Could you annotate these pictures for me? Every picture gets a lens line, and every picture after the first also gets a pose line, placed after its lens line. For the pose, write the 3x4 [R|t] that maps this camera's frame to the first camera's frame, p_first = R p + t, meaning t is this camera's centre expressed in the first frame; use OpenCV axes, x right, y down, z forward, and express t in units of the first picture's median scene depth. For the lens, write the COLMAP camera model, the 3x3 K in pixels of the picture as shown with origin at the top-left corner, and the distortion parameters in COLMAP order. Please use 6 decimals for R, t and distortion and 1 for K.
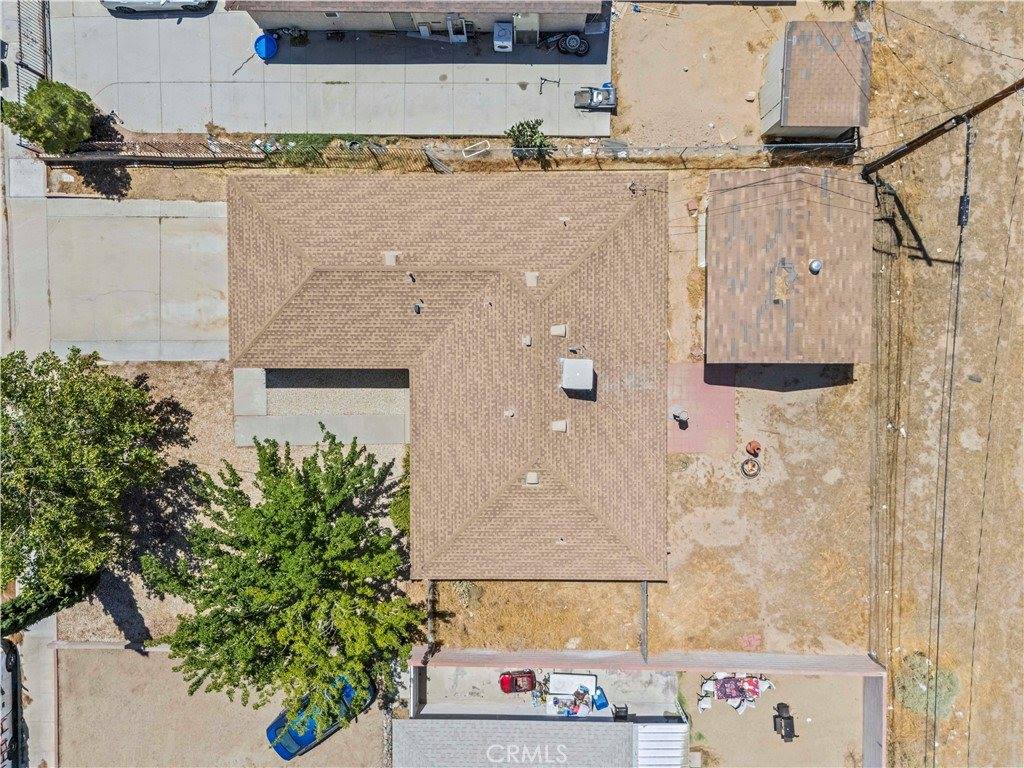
lens RADIAL K [[762.0, 0, 512.0], [0, 762.0, 384.0], [0, 0, 1]] dist [0.061401, -0.048566]
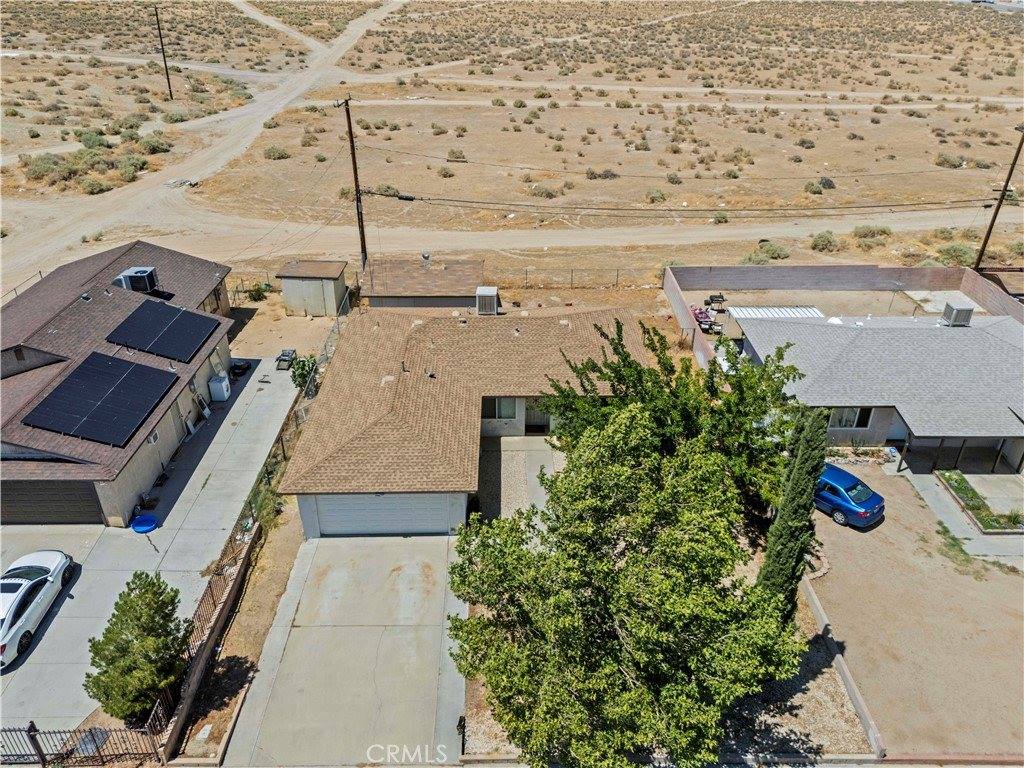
lens RADIAL K [[745.2, 0, 509.7], [0, 745.2, 401.2], [0, 0, 1]] dist [0.065429, -0.052821]
pose [[-0.011926, -0.500193, 0.865832, -1.024851], [0.999550, -0.029813, -0.003455, 0.024154], [0.027542, 0.865401, 0.500323, 0.399870]]
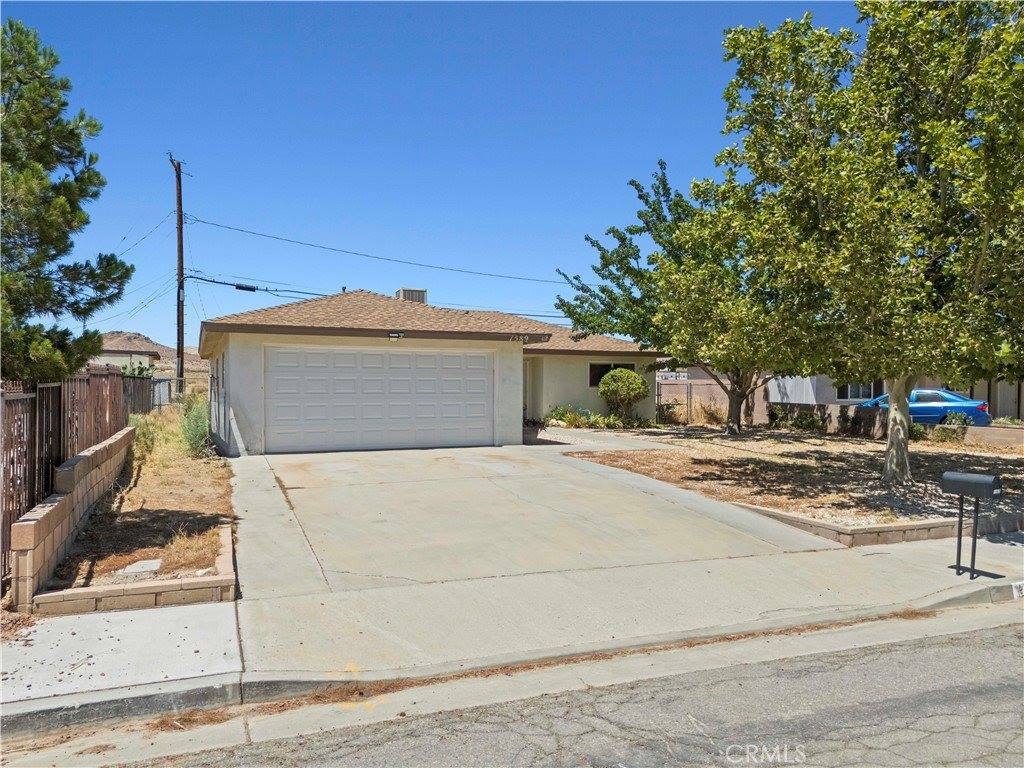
lens RADIAL K [[762.0, 0, 512.0], [0, 762.0, 384.0], [0, 0, 1]] dist [0.061401, -0.048566]
pose [[-0.382619, 0.016628, 0.923757, -0.819431], [0.923226, -0.031472, 0.382965, -0.251360], [0.035440, 0.999366, -0.003310, 0.951016]]
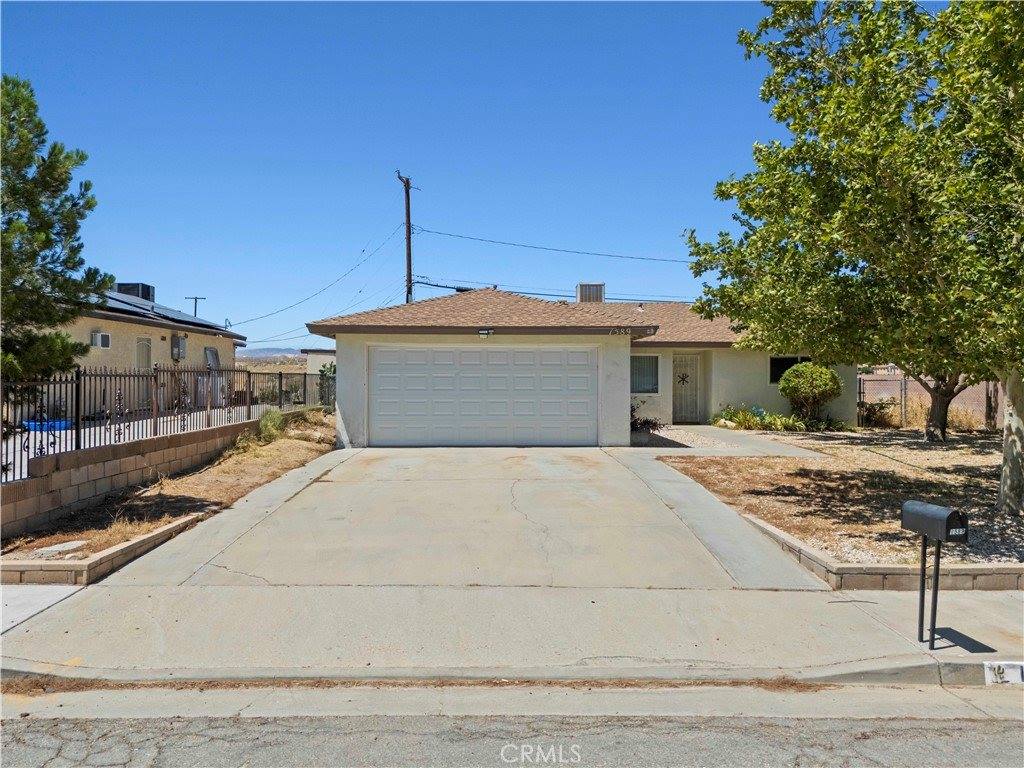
lens RADIAL K [[762.0, 0, 512.0], [0, 762.0, 384.0], [0, 0, 1]] dist [0.061401, -0.048566]
pose [[-0.022119, 0.011038, 0.999694, -0.825645], [0.999199, -0.033122, 0.022474, -0.126381], [0.033360, 0.999390, -0.010297, 0.954194]]
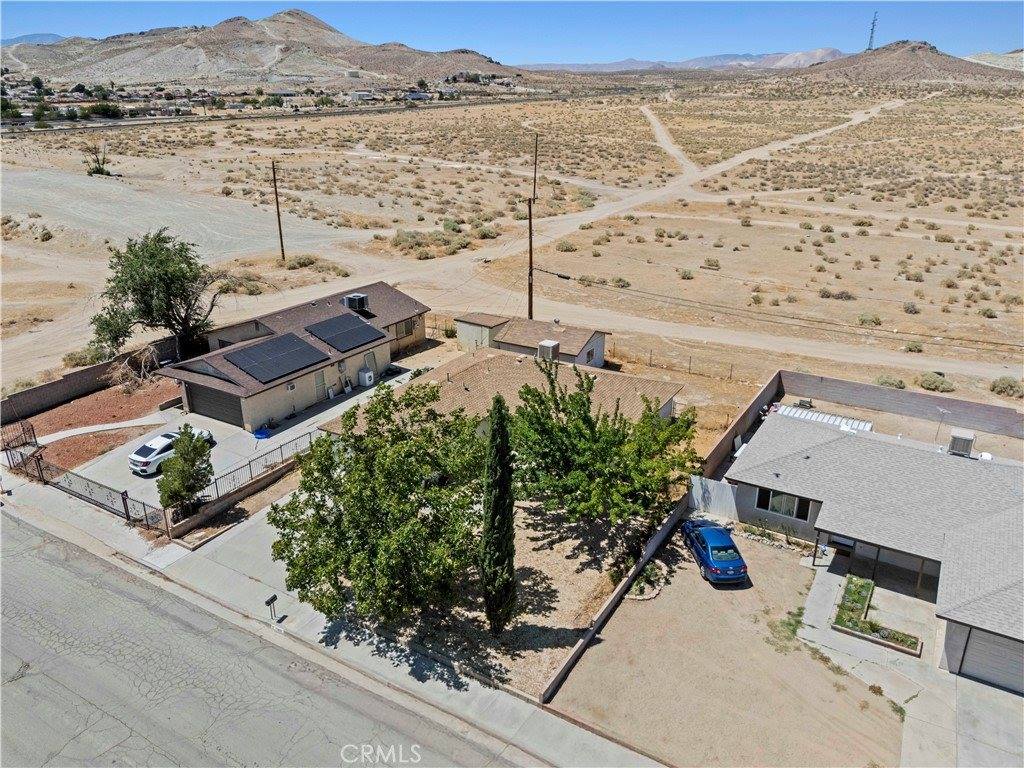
lens RADIAL K [[762.0, 0, 512.0], [0, 762.0, 384.0], [0, 0, 1]] dist [0.061401, -0.048566]
pose [[0.514846, -0.294924, 0.804956, -1.200135], [0.857114, 0.158482, -0.490141, 0.674134], [0.016983, 0.942286, 0.334377, 0.404462]]
